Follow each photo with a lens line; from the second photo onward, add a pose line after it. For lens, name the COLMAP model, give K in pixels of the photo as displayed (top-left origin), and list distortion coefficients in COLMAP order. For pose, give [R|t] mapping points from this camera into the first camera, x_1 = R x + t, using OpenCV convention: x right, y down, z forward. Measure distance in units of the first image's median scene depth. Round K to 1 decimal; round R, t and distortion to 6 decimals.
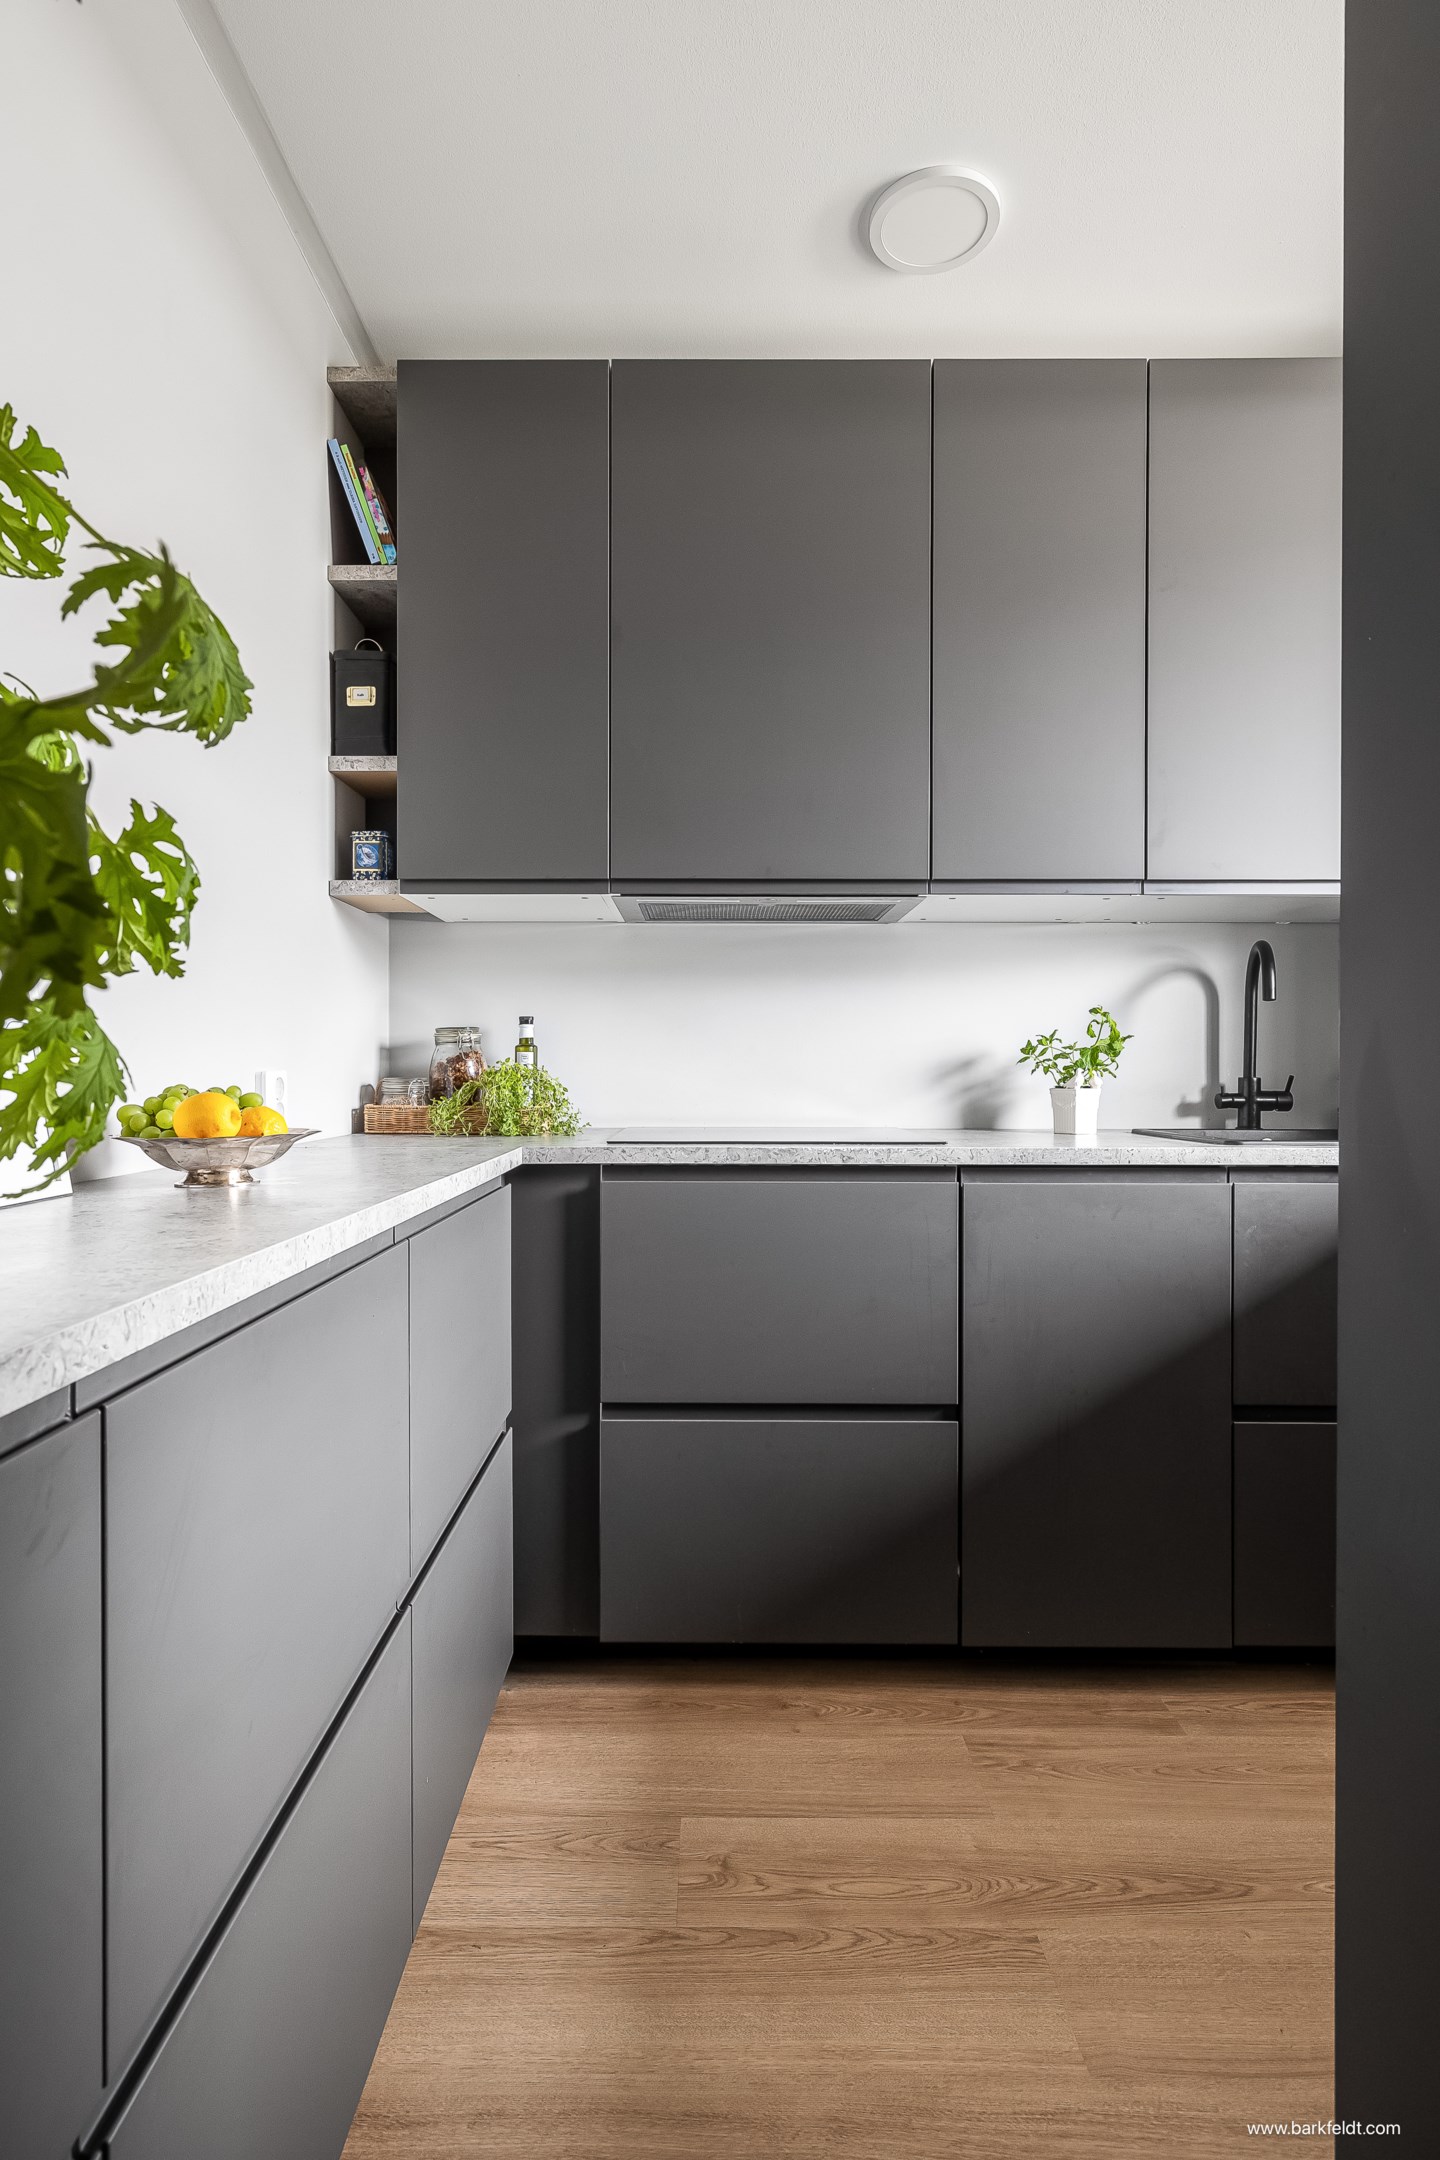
lens RADIAL K [[1115.0, 0, 720.0], [0, 1115.0, 1080.0], [0, 0, 1]] dist [-0.000575, 0.000596]
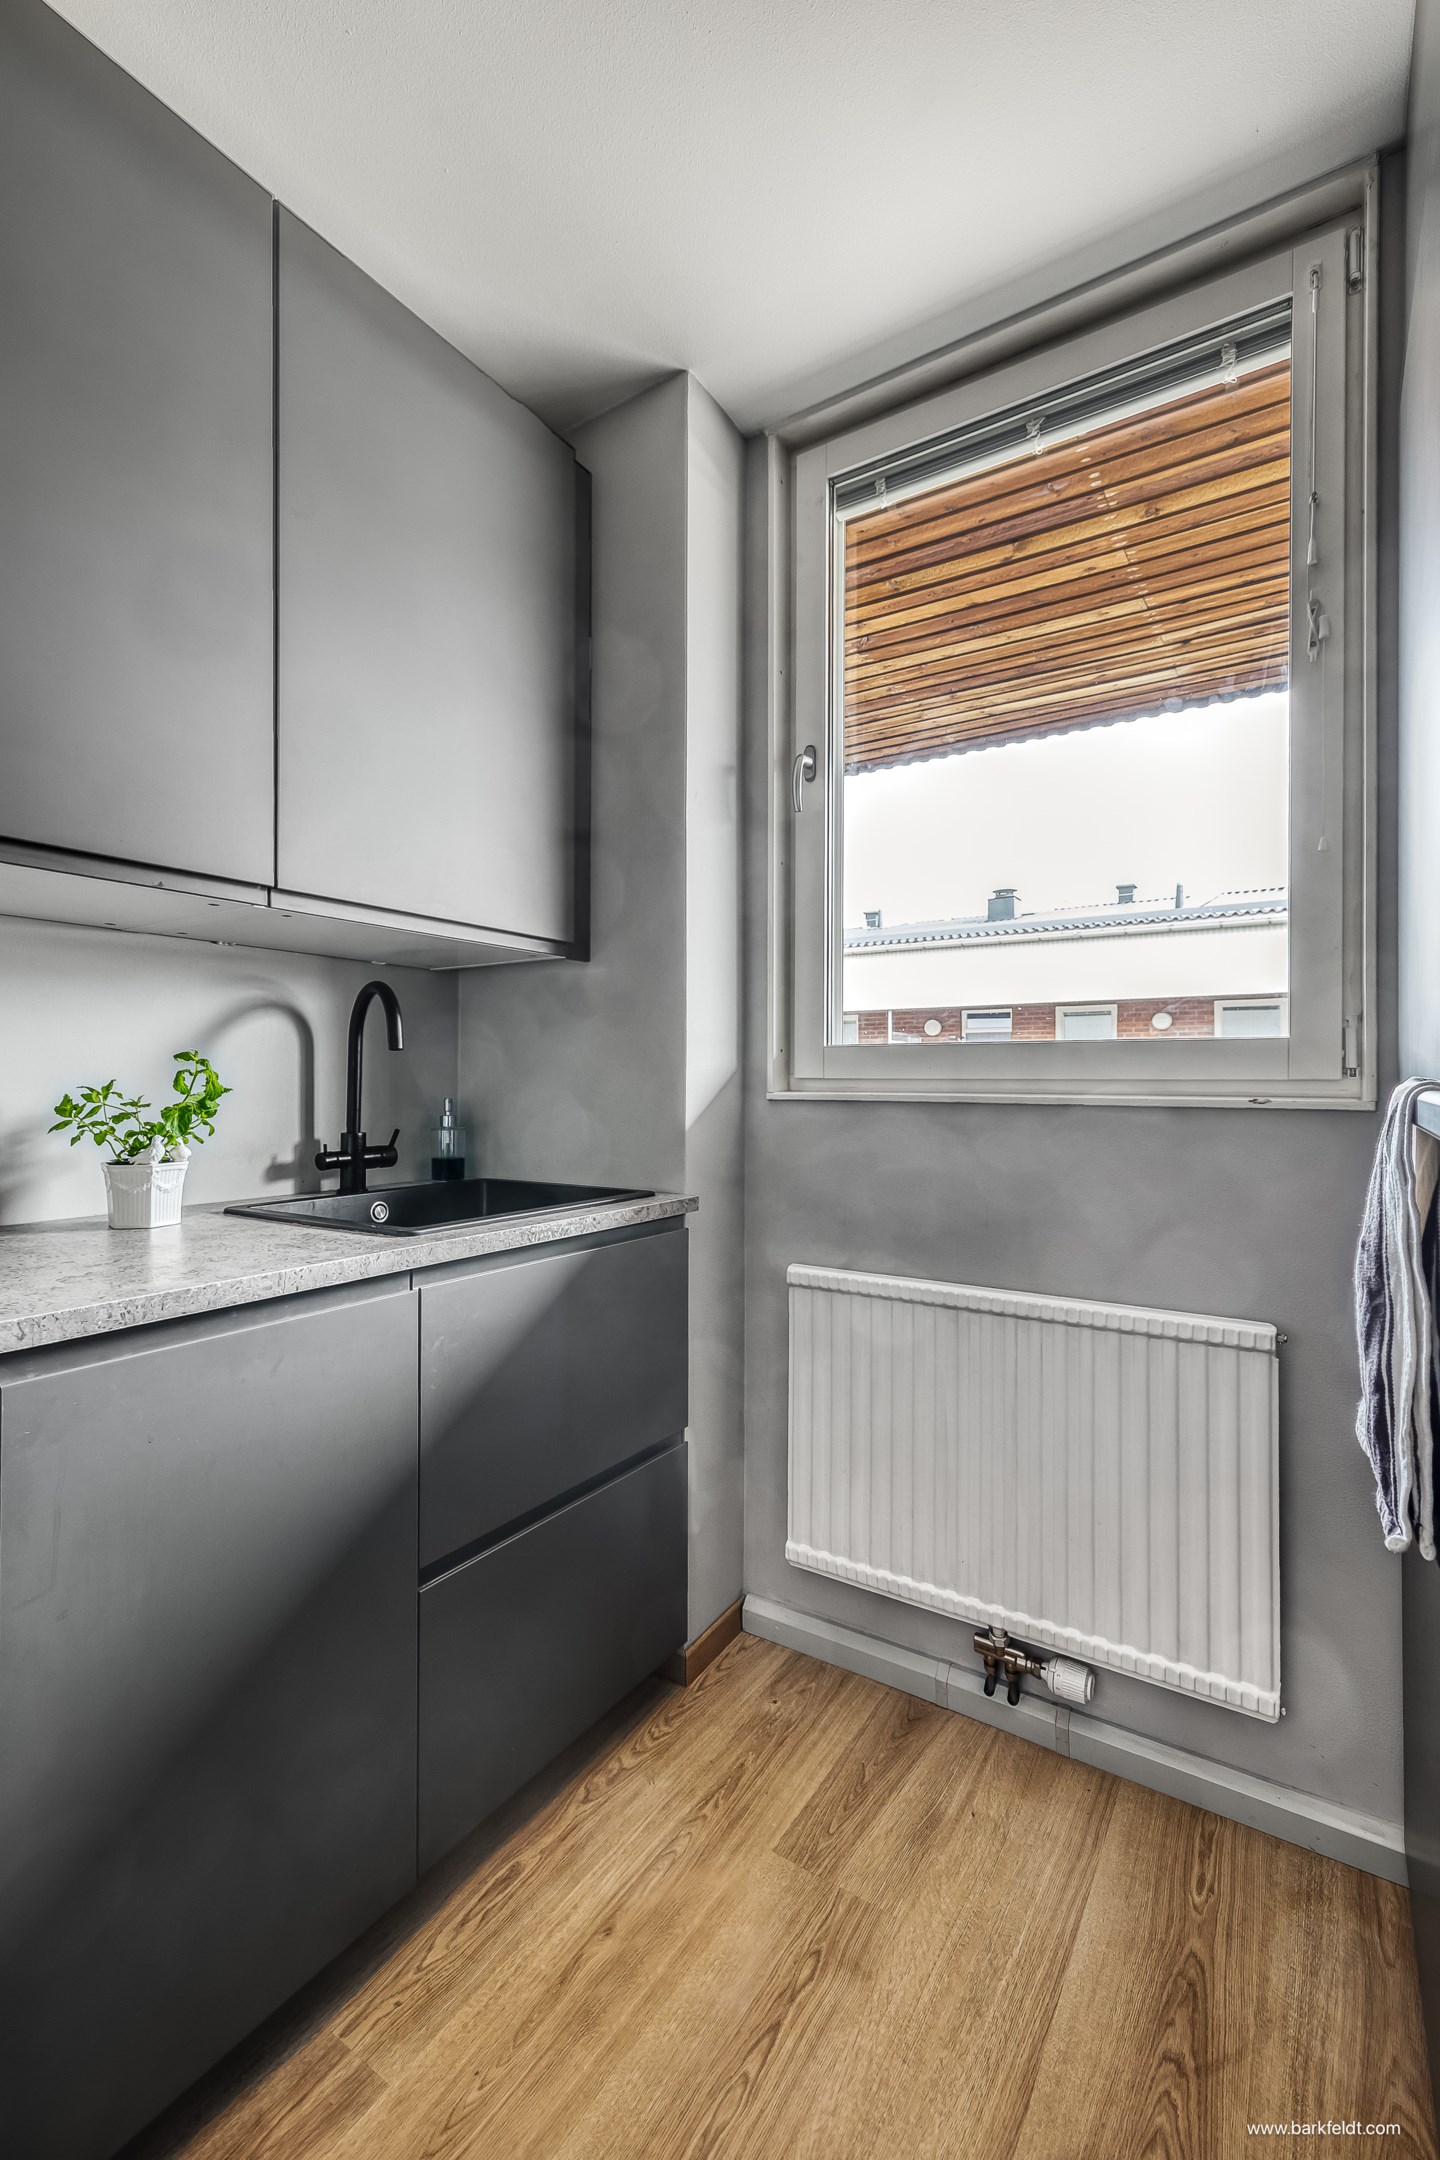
lens RADIAL K [[892.3, 0, 720.0], [0, 892.3, 1080.0], [0, 0, 1]] dist [0.014108, 0.000026]
pose [[0.539454, 0.000170, 0.842015, 0.031396], [0.004845, 0.999983, -0.003306, -0.041401], [-0.842001, 0.005863, 0.539444, 0.375410]]
